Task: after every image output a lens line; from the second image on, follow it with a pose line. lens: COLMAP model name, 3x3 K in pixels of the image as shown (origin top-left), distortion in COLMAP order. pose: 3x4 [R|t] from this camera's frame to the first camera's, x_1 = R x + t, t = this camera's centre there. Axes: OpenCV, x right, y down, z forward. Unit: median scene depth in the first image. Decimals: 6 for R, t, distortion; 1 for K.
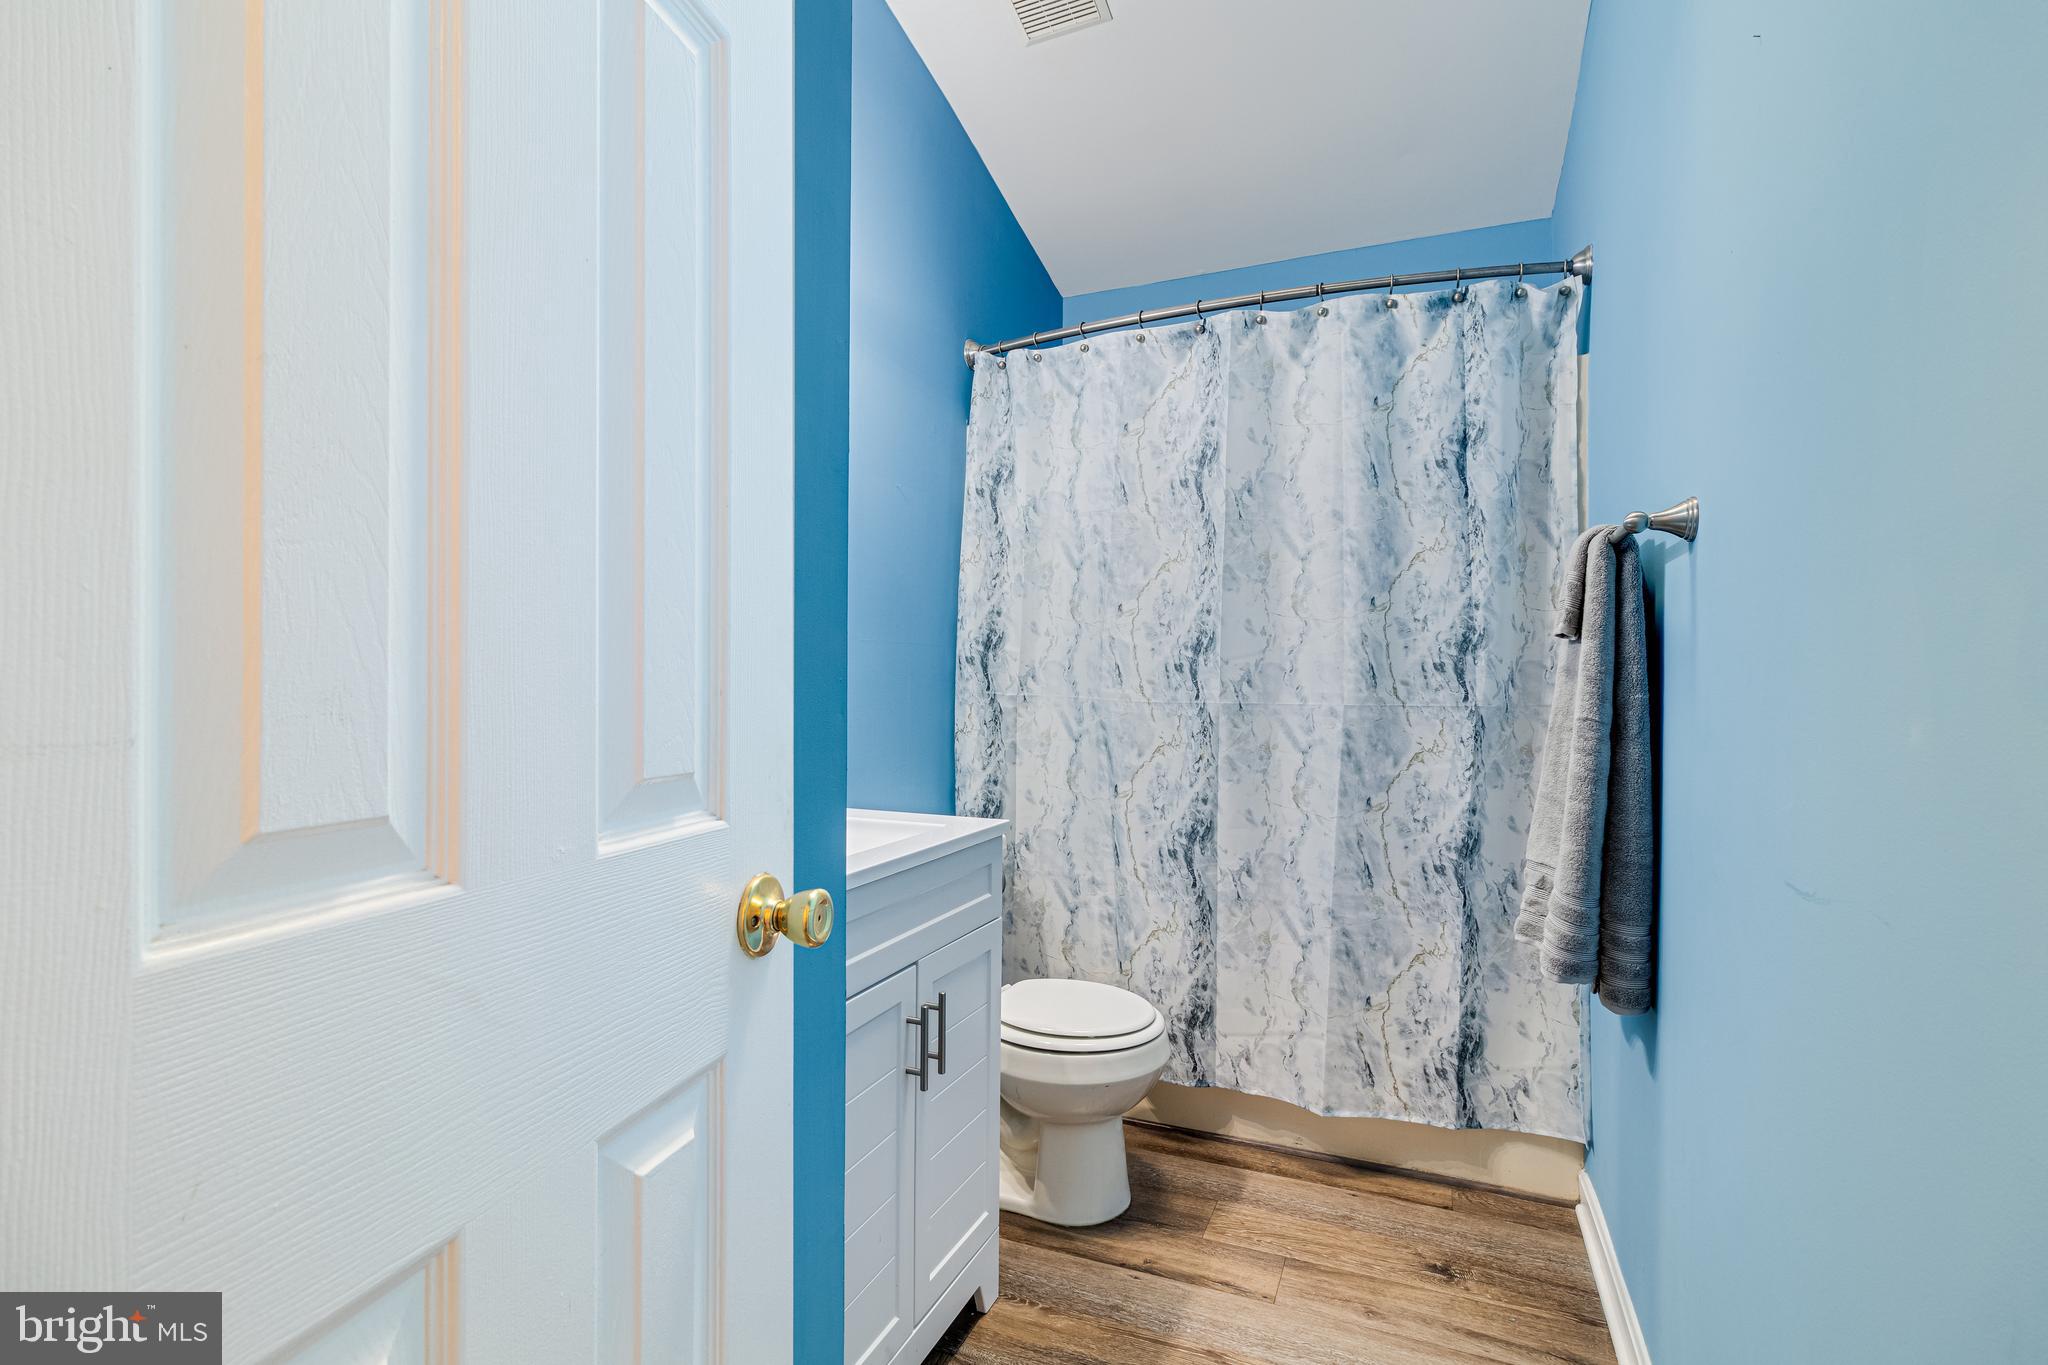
lens RADIAL K [[945.0, 0, 1024.4], [0, 945.0, 686.3], [0, 0, 1]] dist [0.003208, -0.000935]
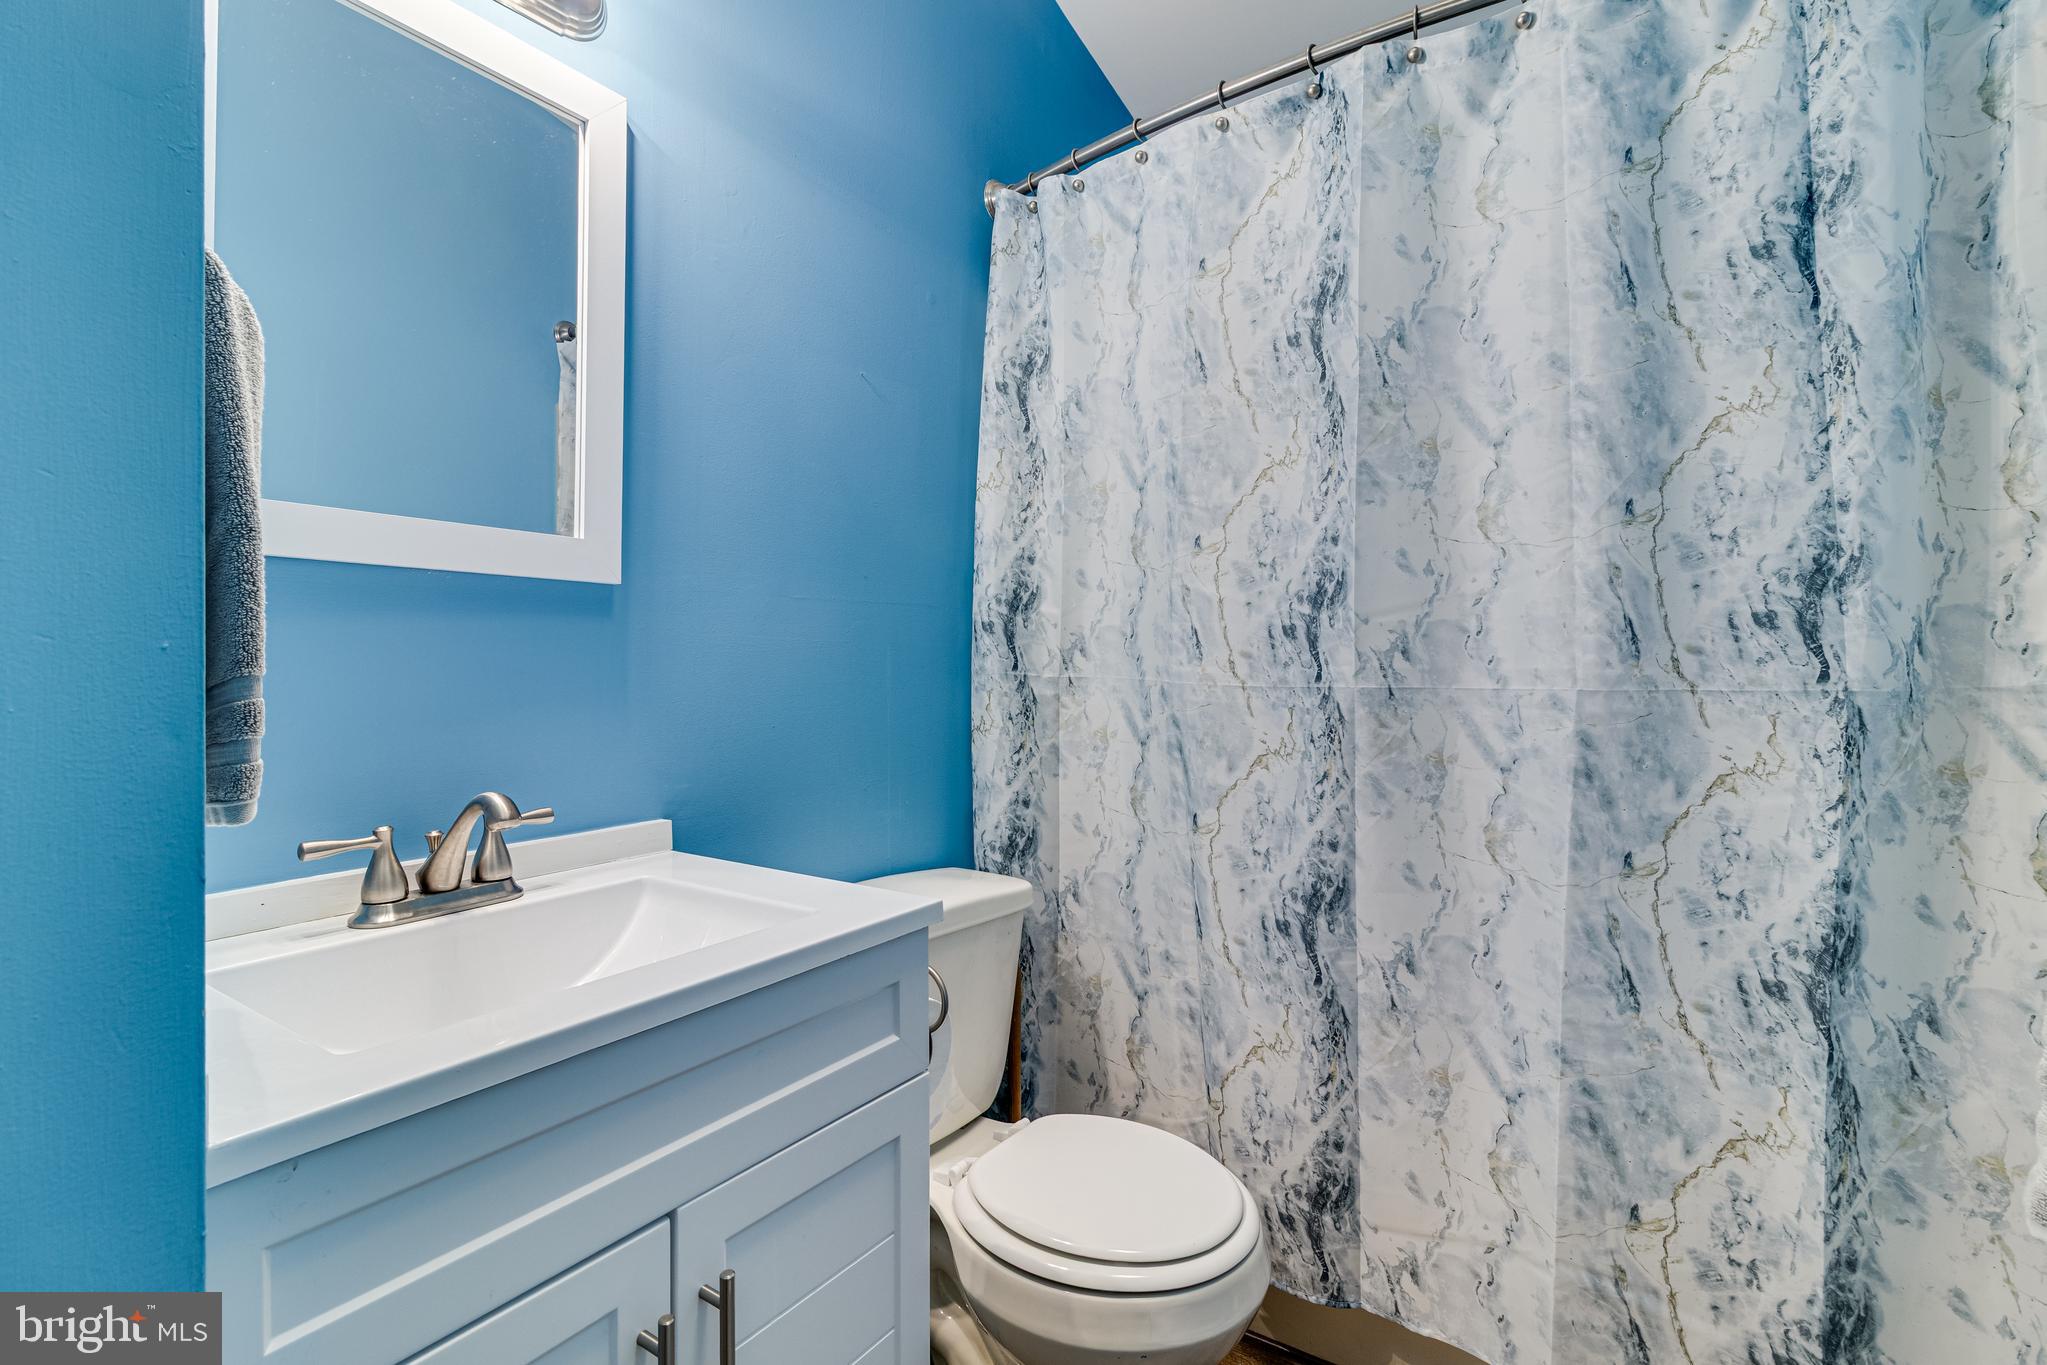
lens RADIAL K [[944.6, 0, 1027.0], [0, 944.6, 653.2], [0, 0, 1]] dist [0.003208, -0.000935]
pose [[0.981284, -0.013166, -0.192115, 0.118405], [0.010418, 0.999829, -0.015307, 0.002877], [0.192284, 0.013019, 0.981253, 0.364805]]
